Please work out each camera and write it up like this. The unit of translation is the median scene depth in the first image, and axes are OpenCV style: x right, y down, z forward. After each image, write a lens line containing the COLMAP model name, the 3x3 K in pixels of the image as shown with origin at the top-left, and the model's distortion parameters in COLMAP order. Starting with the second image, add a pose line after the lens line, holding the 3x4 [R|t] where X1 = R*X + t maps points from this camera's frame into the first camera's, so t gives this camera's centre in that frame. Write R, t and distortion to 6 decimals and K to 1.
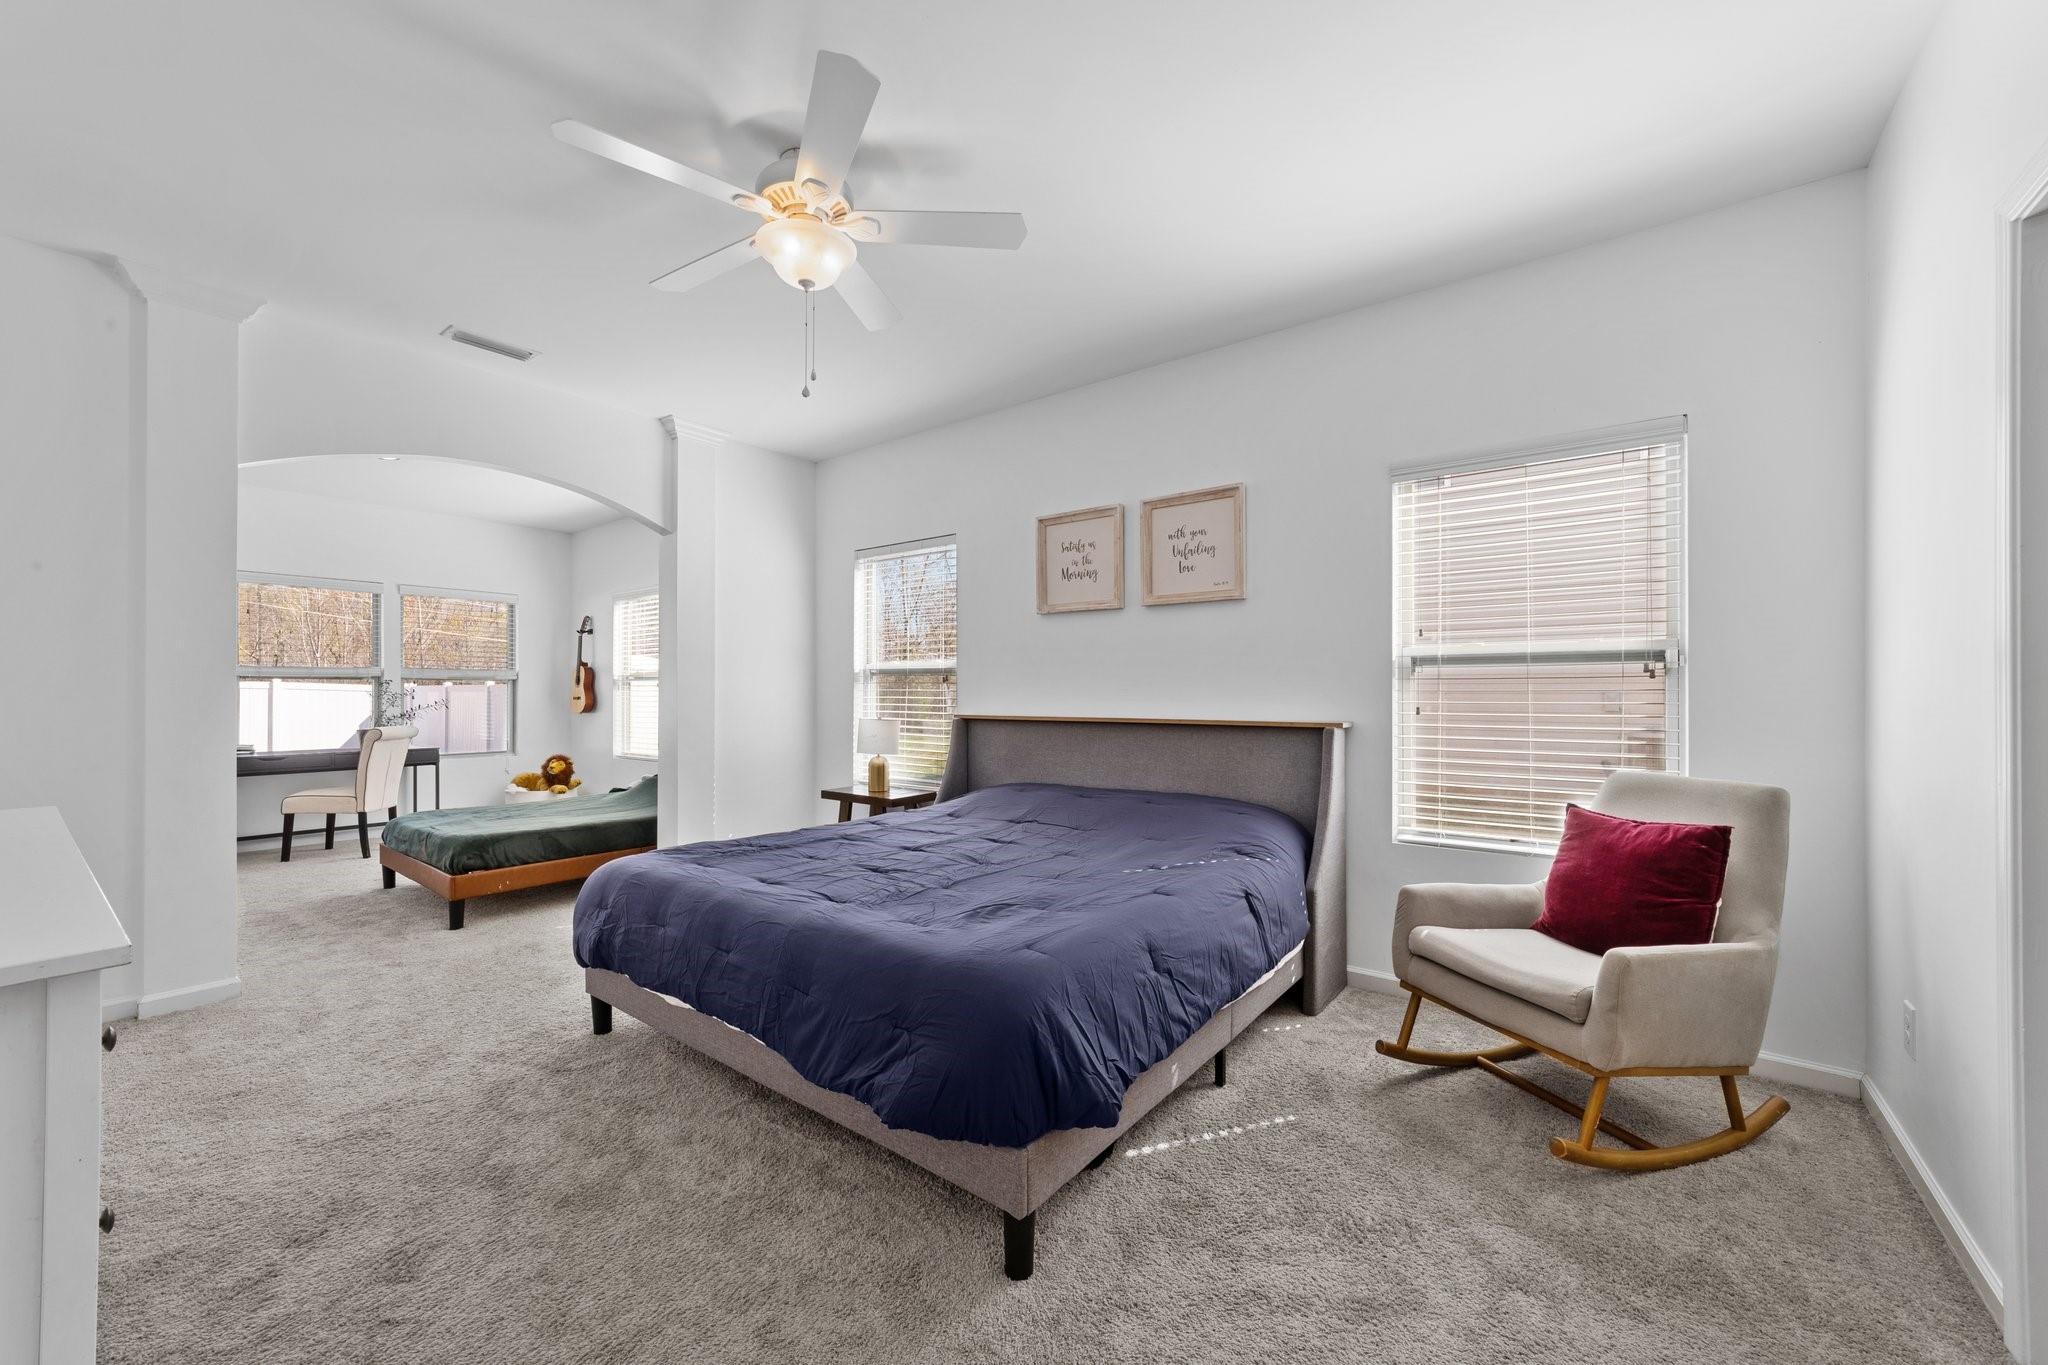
lens RADIAL K [[780.8, 0, 1036.5], [0, 780.8, 687.9], [0, 0, 1]] dist [-0.010275, 0.000143]
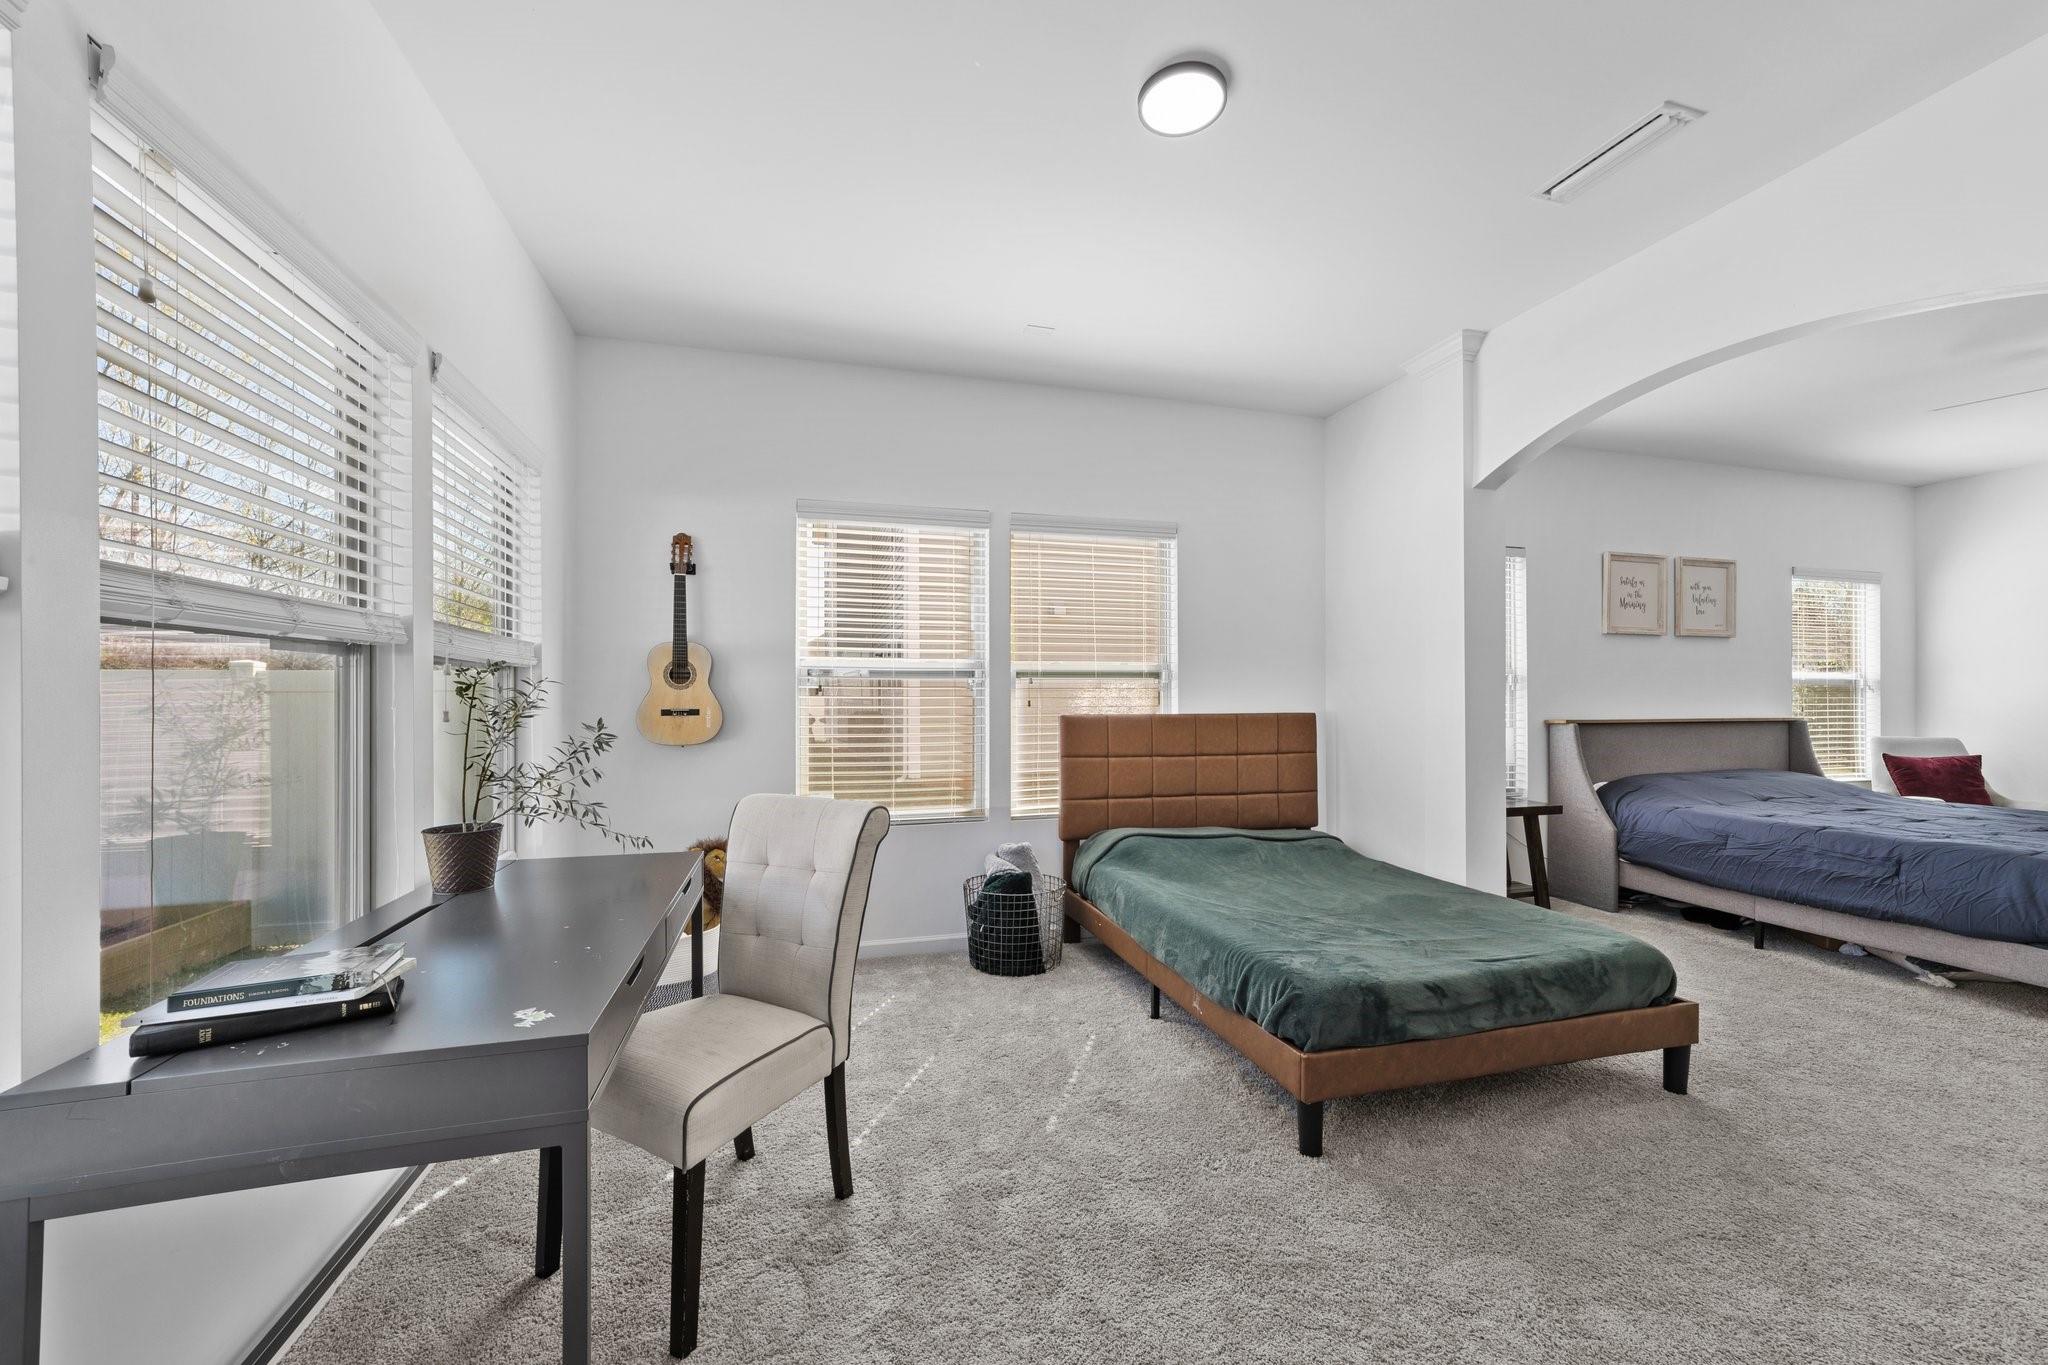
lens RADIAL K [[792.3, 0, 1028.9], [0, 792.3, 691.5], [0, 0, 1]] dist [-0.014720, 0.007080]
pose [[0.603032, 0.000210, 0.797717, -1.613272], [-0.005768, 0.999975, 0.004097, -0.006277], [-0.797696, -0.007072, 0.603018, 1.061853]]
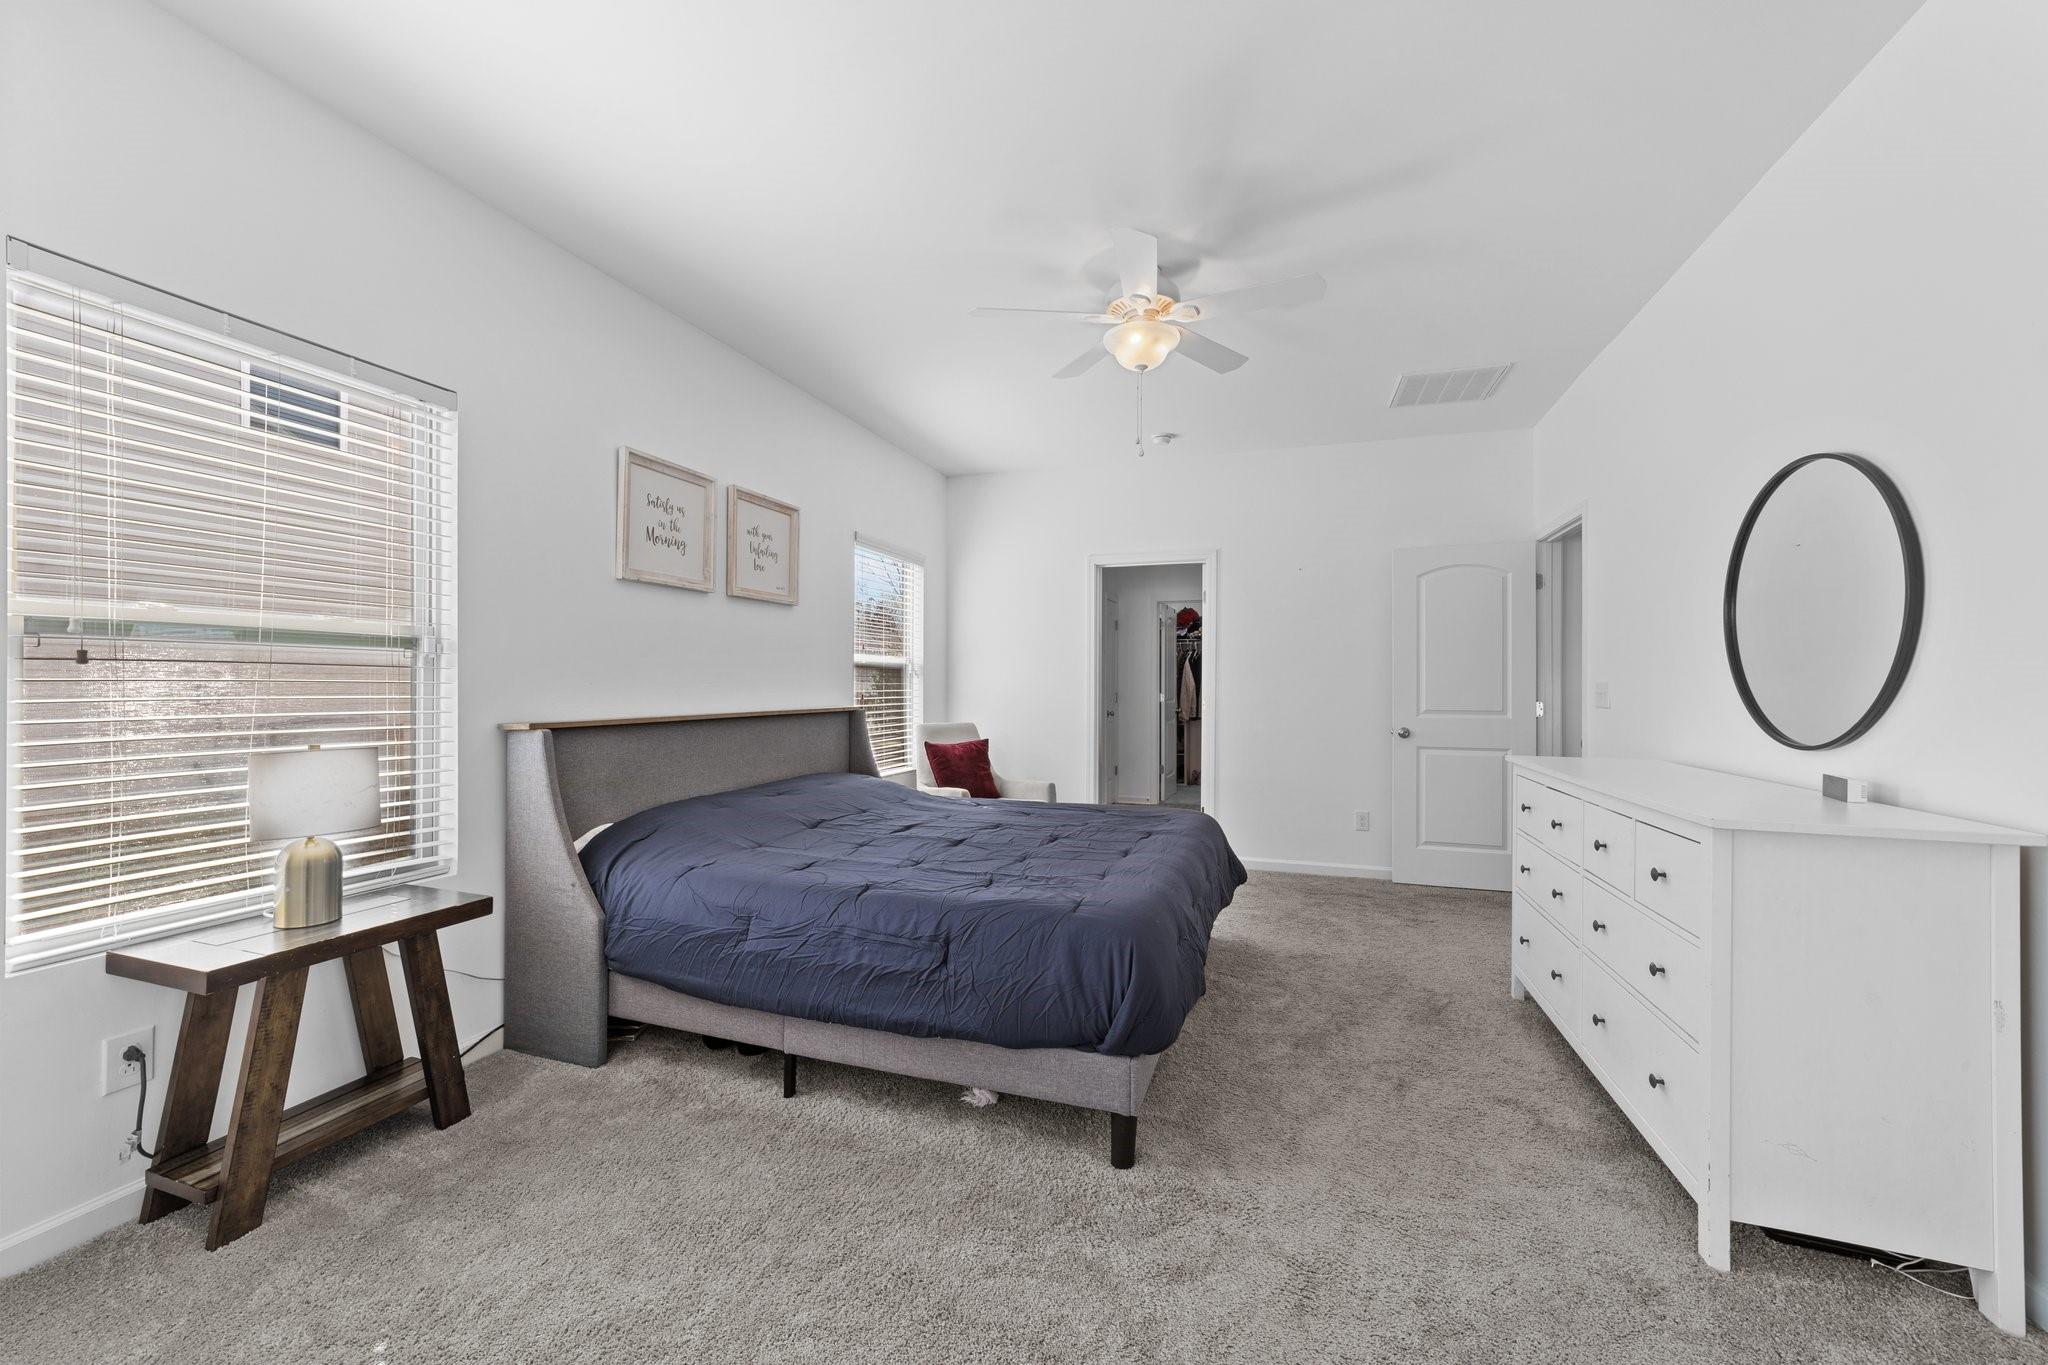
lens RADIAL K [[780.8, 0, 1036.5], [0, 780.8, 687.9], [0, 0, 1]] dist [-0.010275, 0.000143]
pose [[-0.321947, -0.013932, 0.946655, -0.887502], [-0.017603, 0.999807, 0.008728, -0.005368], [-0.946594, -0.013854, -0.322130, 0.939272]]
